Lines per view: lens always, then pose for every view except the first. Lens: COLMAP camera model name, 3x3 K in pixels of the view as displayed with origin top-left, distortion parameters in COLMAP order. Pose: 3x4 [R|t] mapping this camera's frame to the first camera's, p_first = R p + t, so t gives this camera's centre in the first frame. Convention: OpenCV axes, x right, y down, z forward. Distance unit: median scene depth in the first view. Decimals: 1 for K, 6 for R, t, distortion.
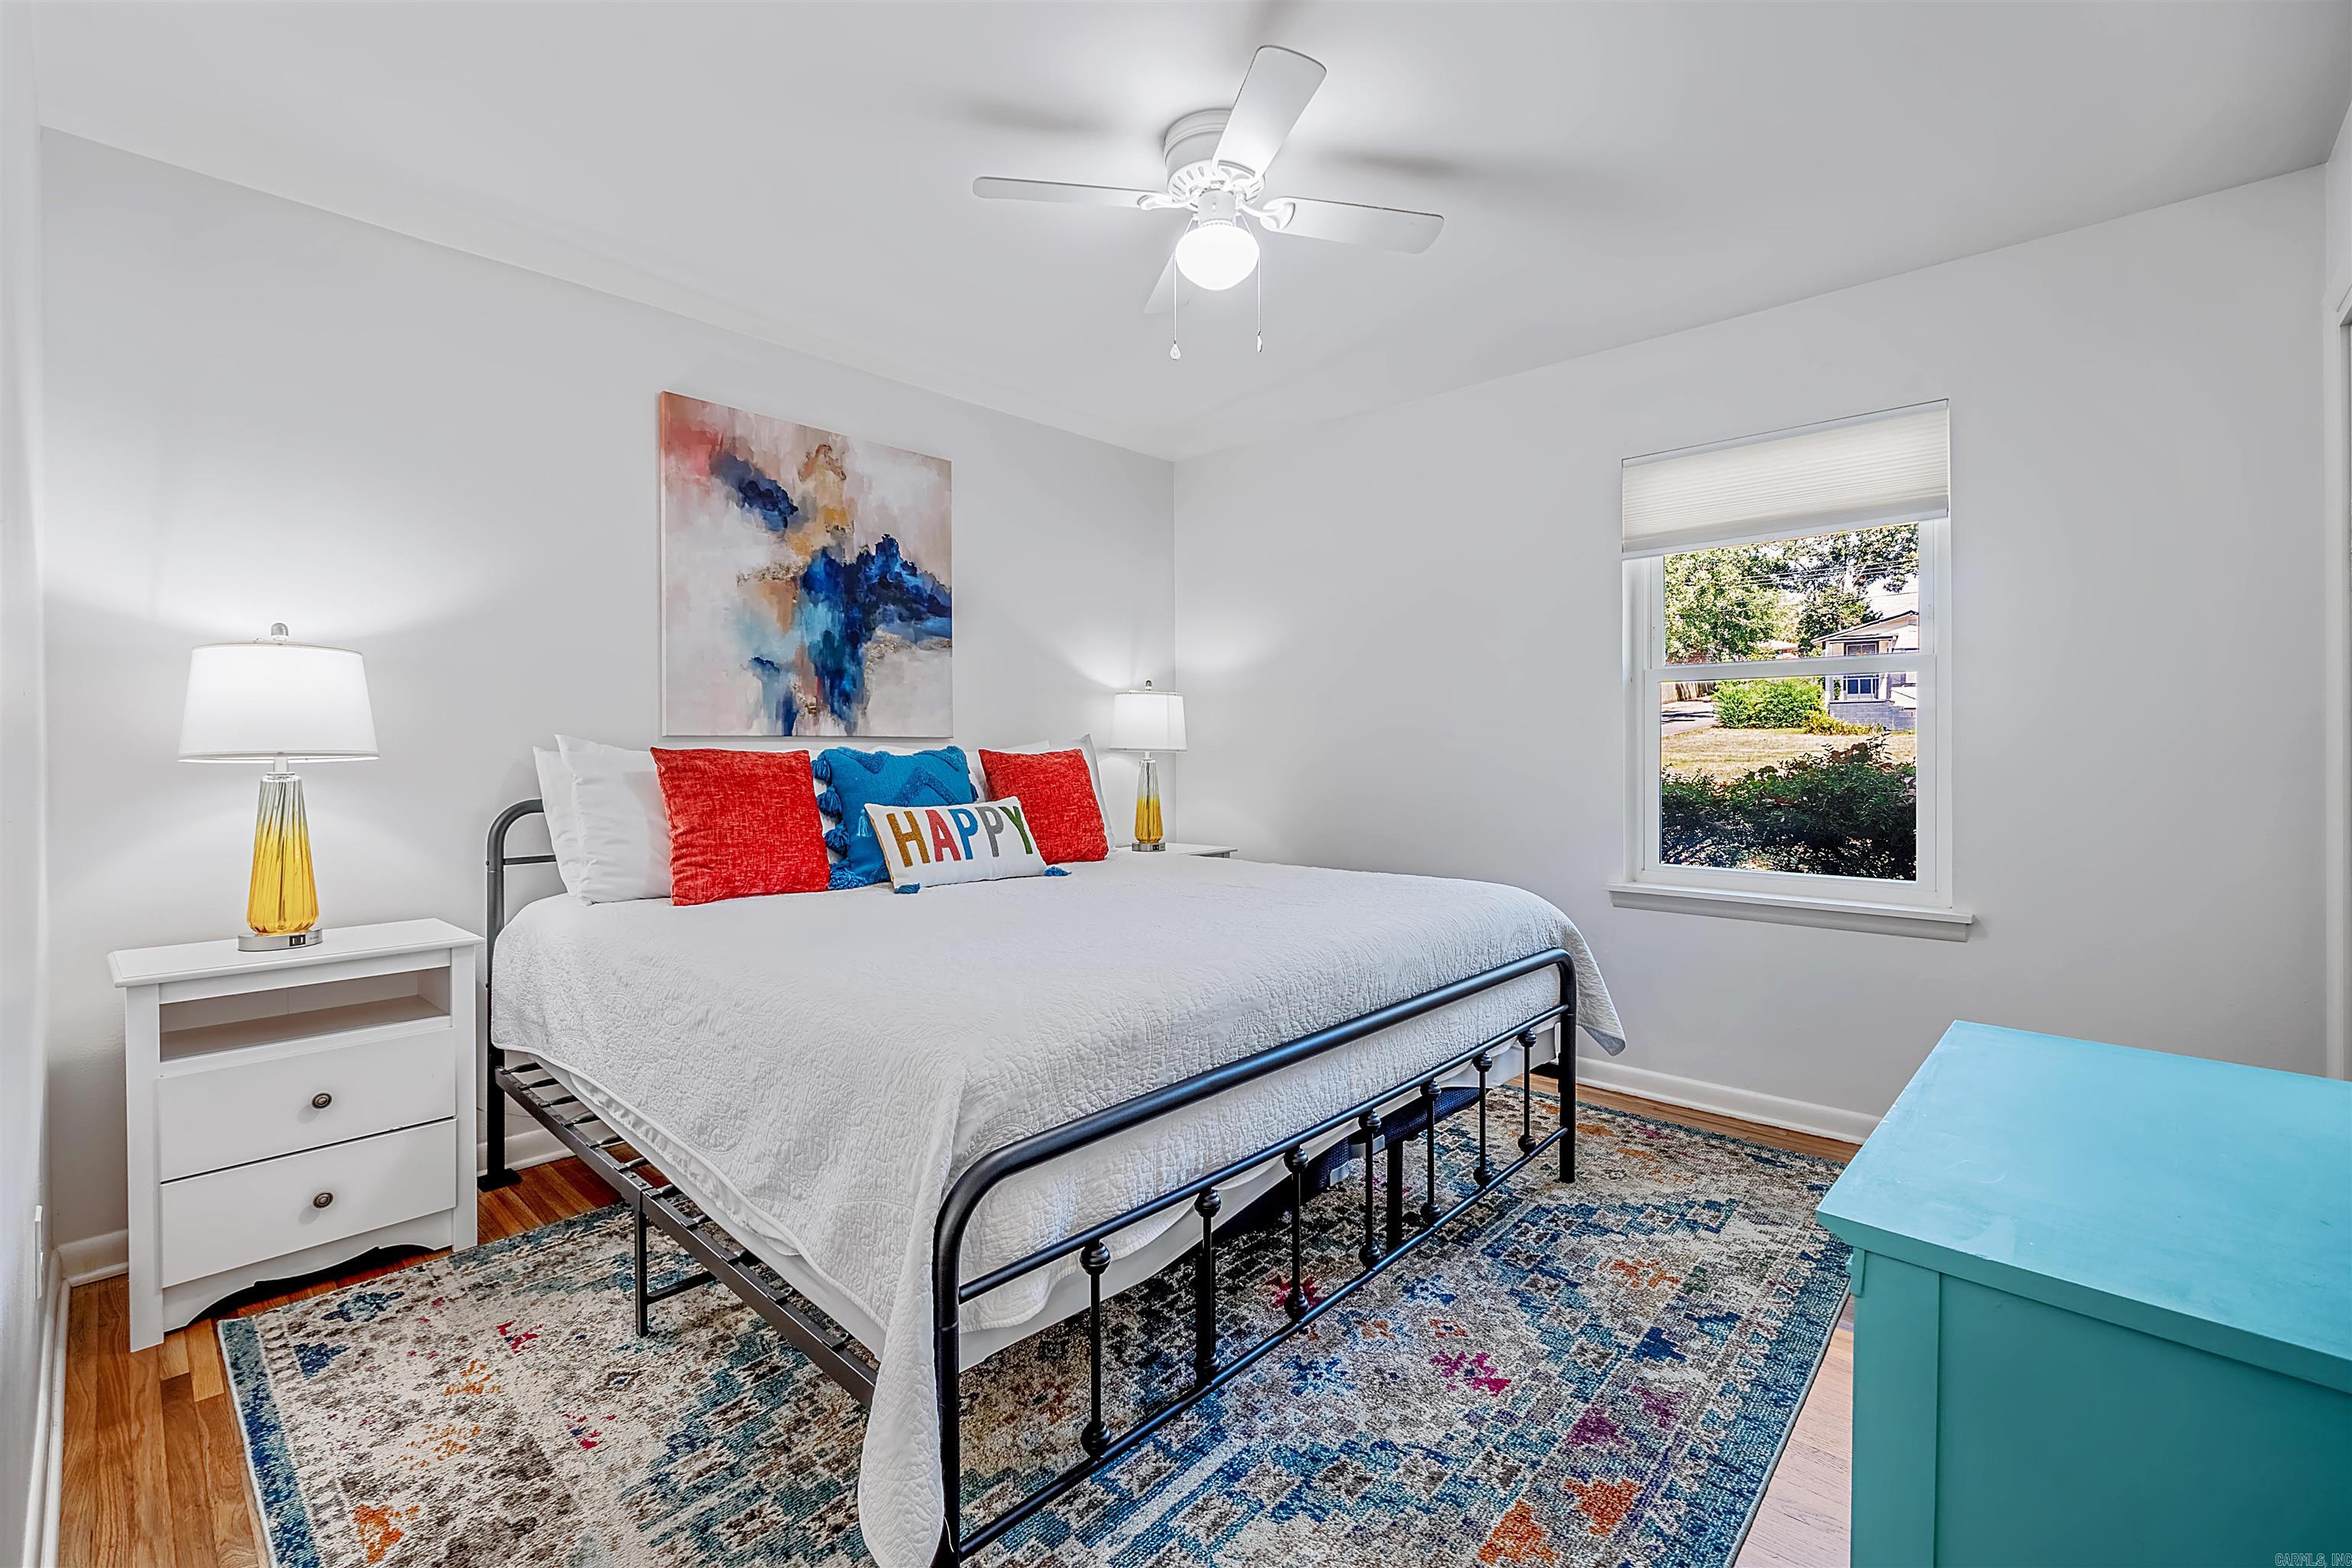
lens RADIAL K [[1005.4, 0, 1175.2], [0, 1005.4, 767.8], [0, 0, 1]] dist [-0.014856, -0.000322]
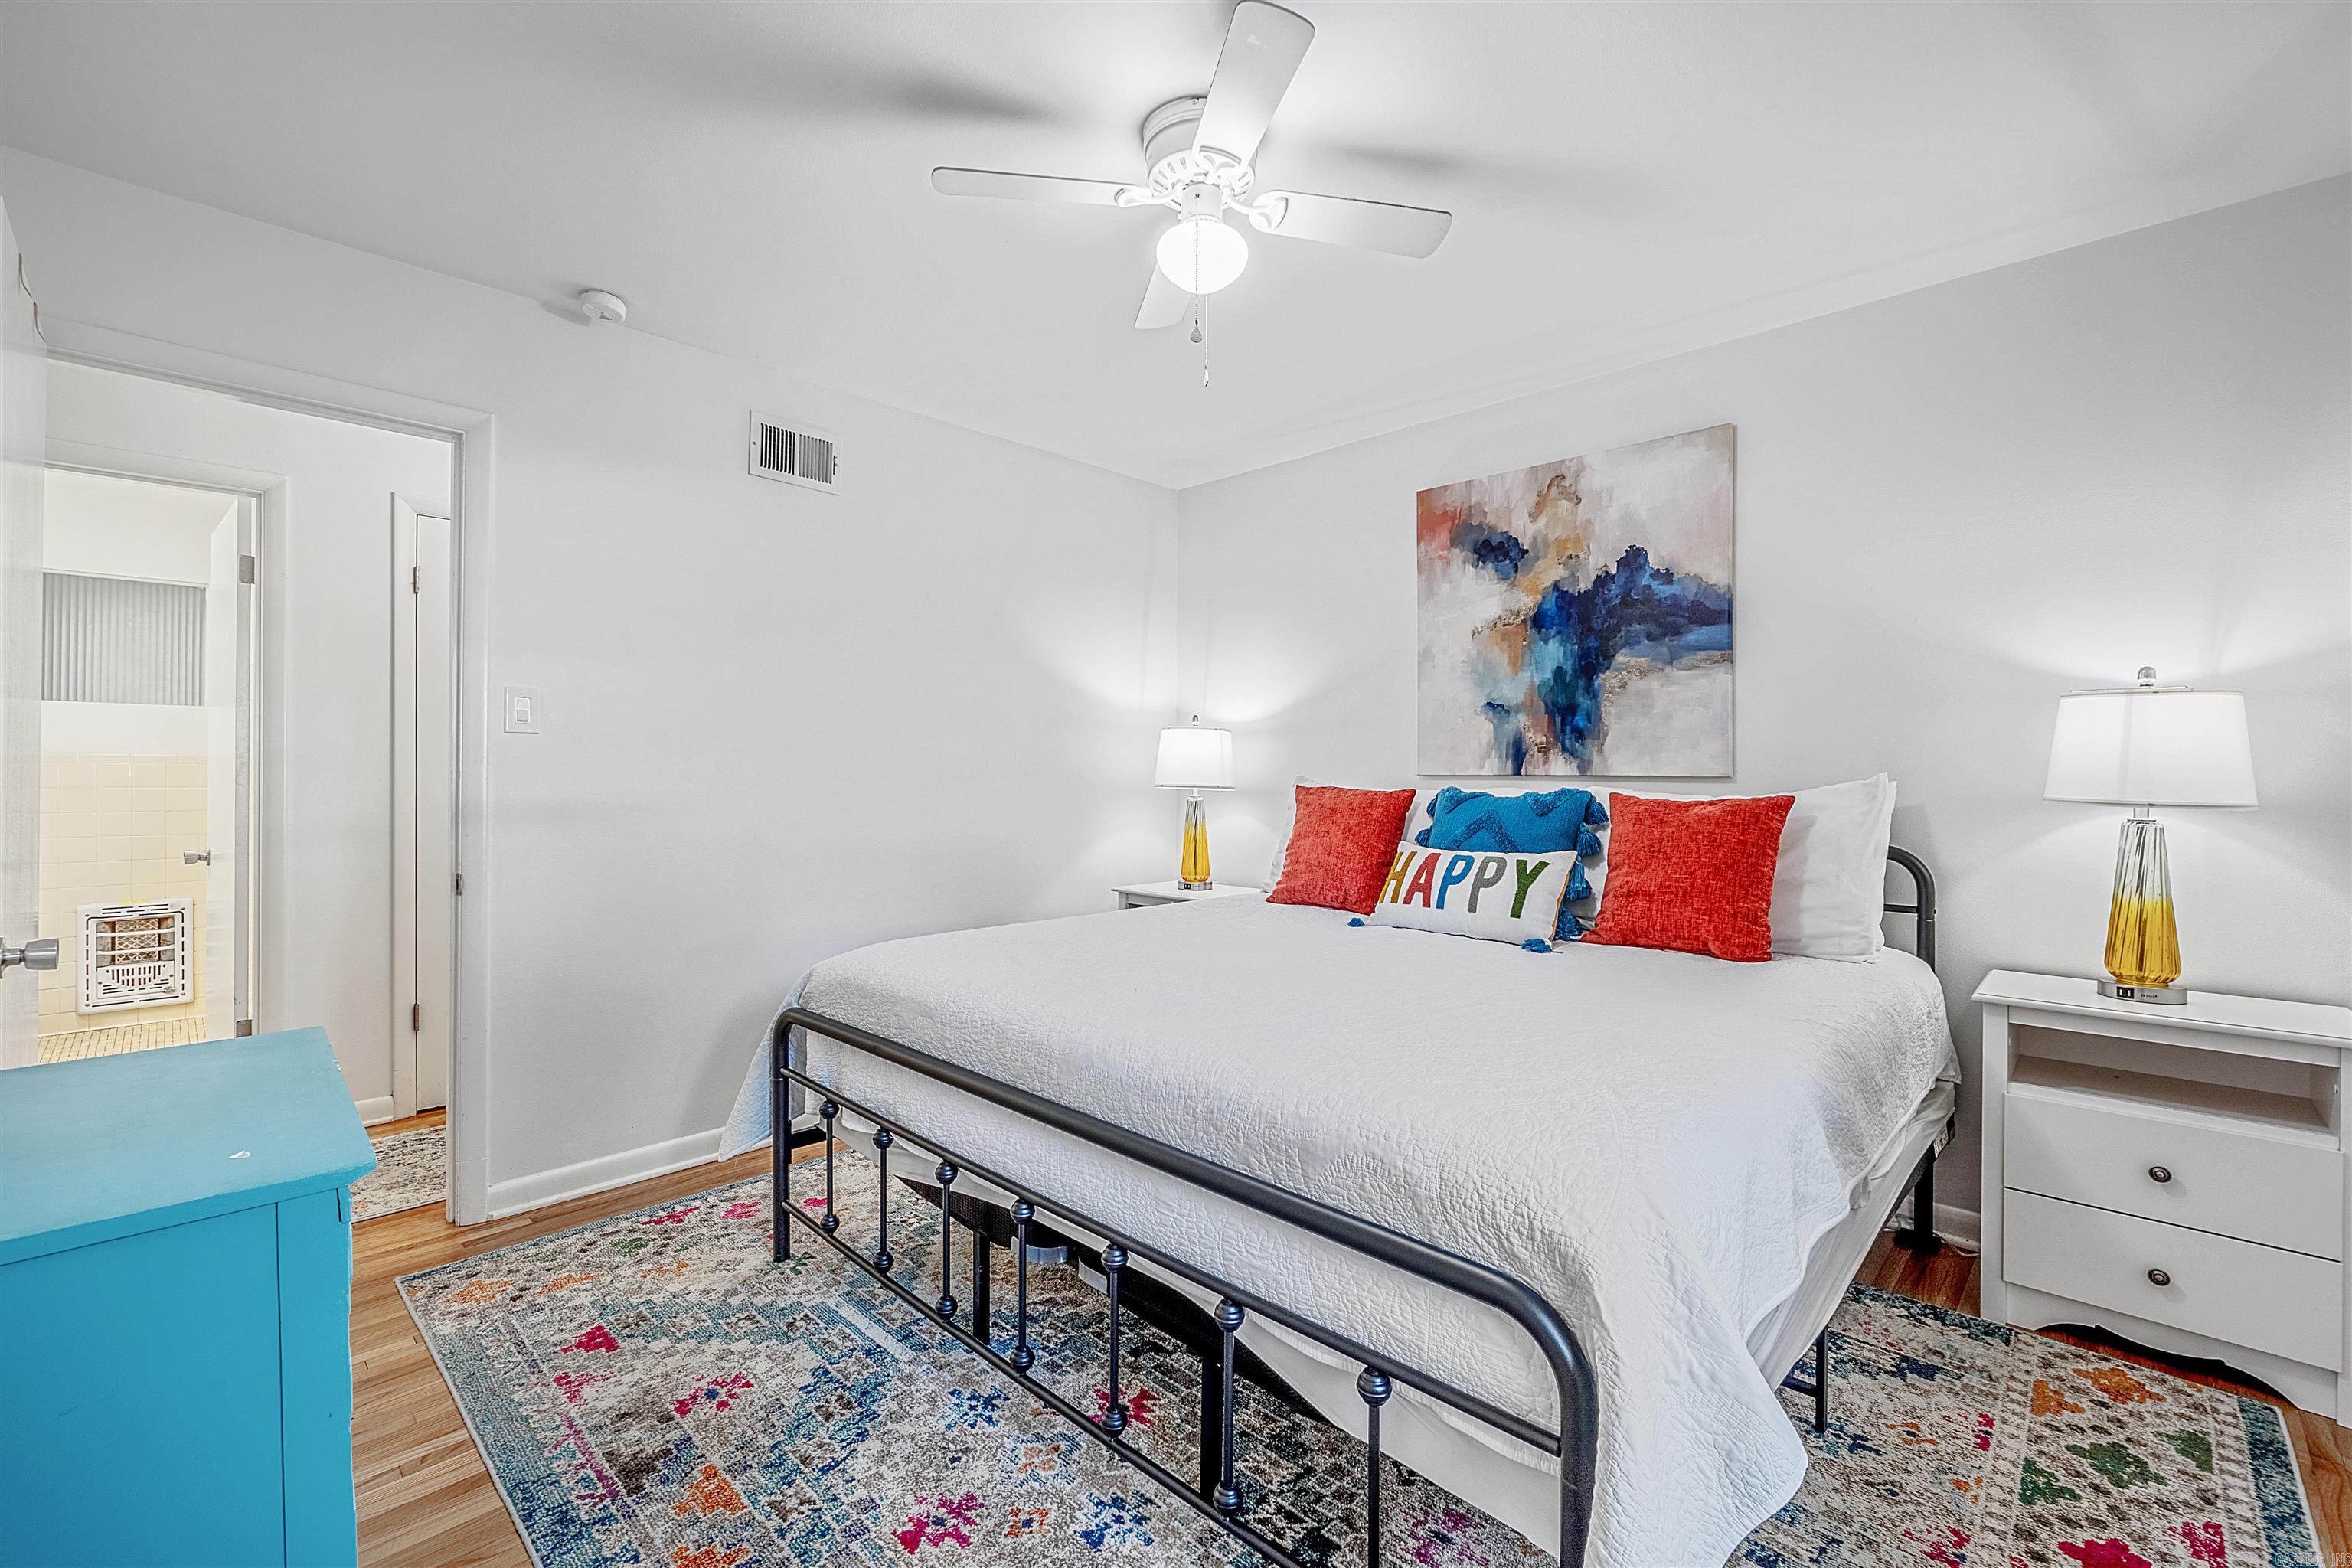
lens RADIAL K [[1005.4, 0, 1175.9], [0, 1005.4, 775.8], [0, 0, 1]] dist [-0.014856, -0.000322]
pose [[-0.034117, -0.000913, -0.999417, 0.633658], [-0.029456, 0.999566, 0.000092, -0.021134], [0.998984, 0.029442, -0.034129, 0.673864]]
